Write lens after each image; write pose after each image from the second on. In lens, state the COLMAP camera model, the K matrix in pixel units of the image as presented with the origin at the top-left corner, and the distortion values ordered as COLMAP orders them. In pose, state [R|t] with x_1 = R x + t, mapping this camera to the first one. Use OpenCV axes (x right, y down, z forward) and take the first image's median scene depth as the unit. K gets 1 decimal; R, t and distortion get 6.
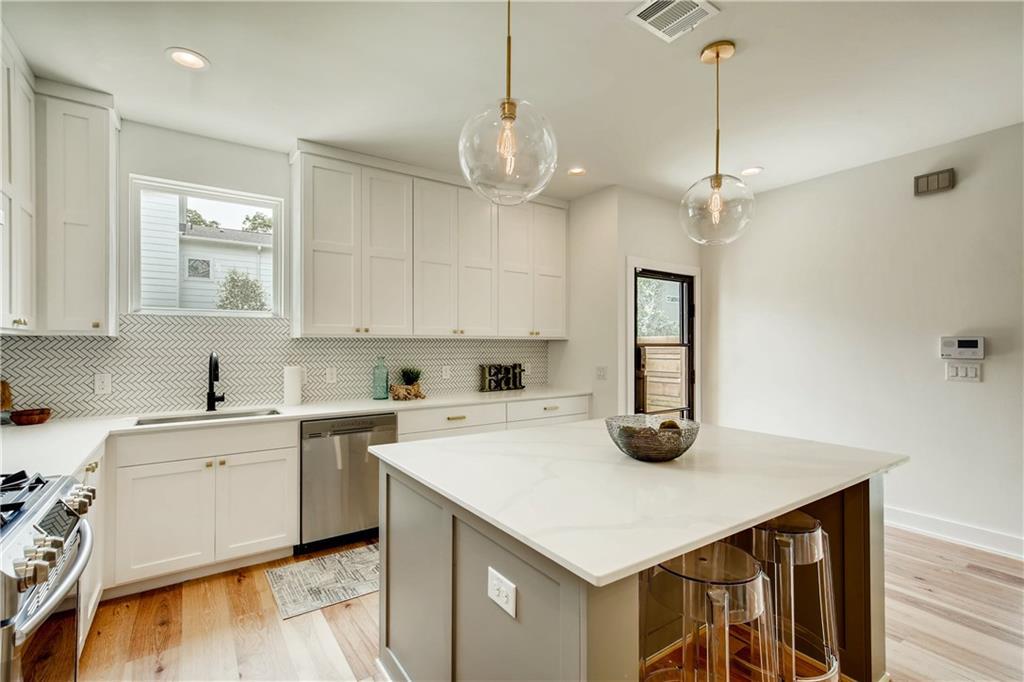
lens RADIAL K [[466.7, 0, 506.5], [0, 466.7, 340.4], [0, 0, 1]] dist [0.003373, 0.001877]
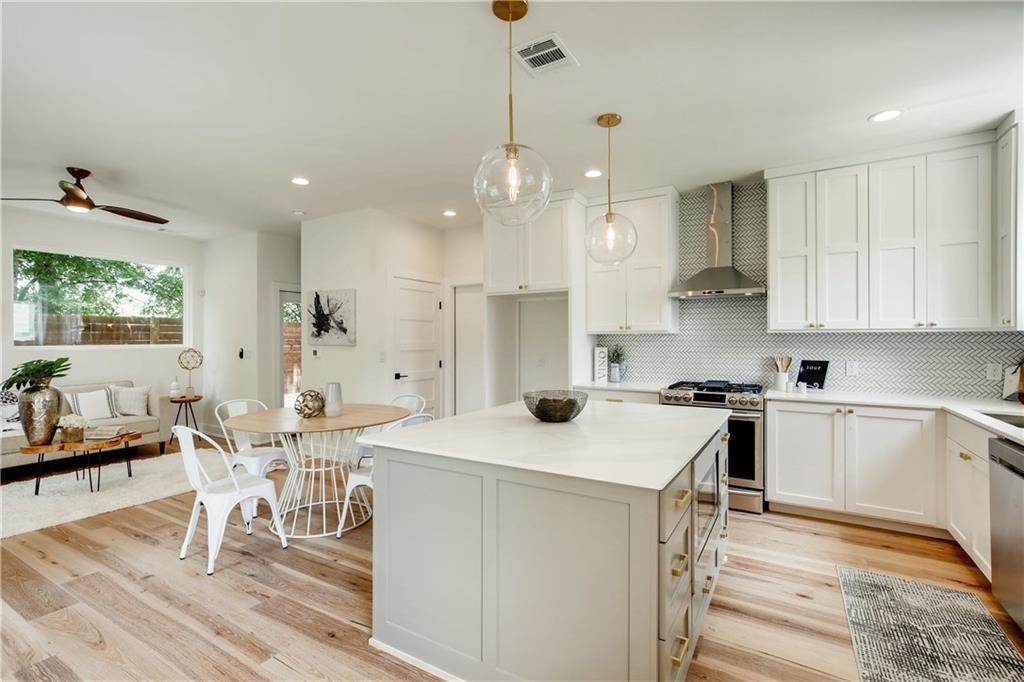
lens RADIAL K [[466.7, 0, 504.7], [0, 466.7, 337.5], [0, 0, 1]] dist [0.003373, 0.001877]
pose [[-0.912060, -0.001536, -0.410054, 0.565173], [0.003658, 0.999923, -0.011882, 0.013063], [0.410041, -0.012337, -0.911984, 1.237248]]
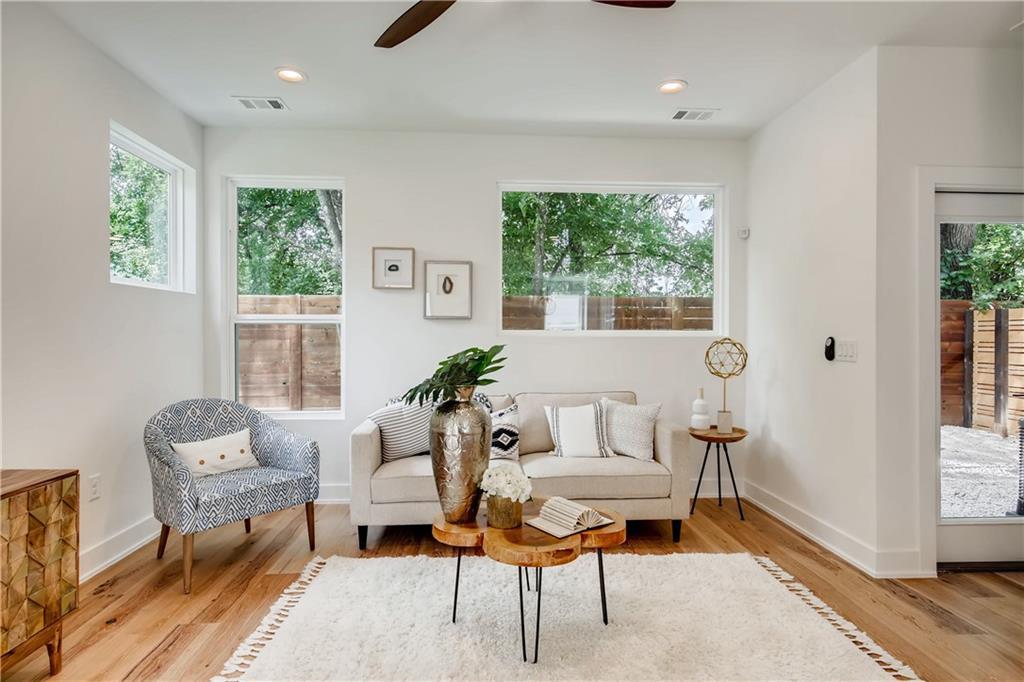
lens RADIAL K [[539.0, 0, 504.7], [0, 539.0, 338.2], [0, 0, 1]] dist [0.010796, -0.002069]
pose [[-0.852899, -0.006281, 0.522039, 0.755817], [-0.009246, 0.999953, -0.003076, 0.041316], [-0.521995, -0.007450, -0.852916, 0.183724]]
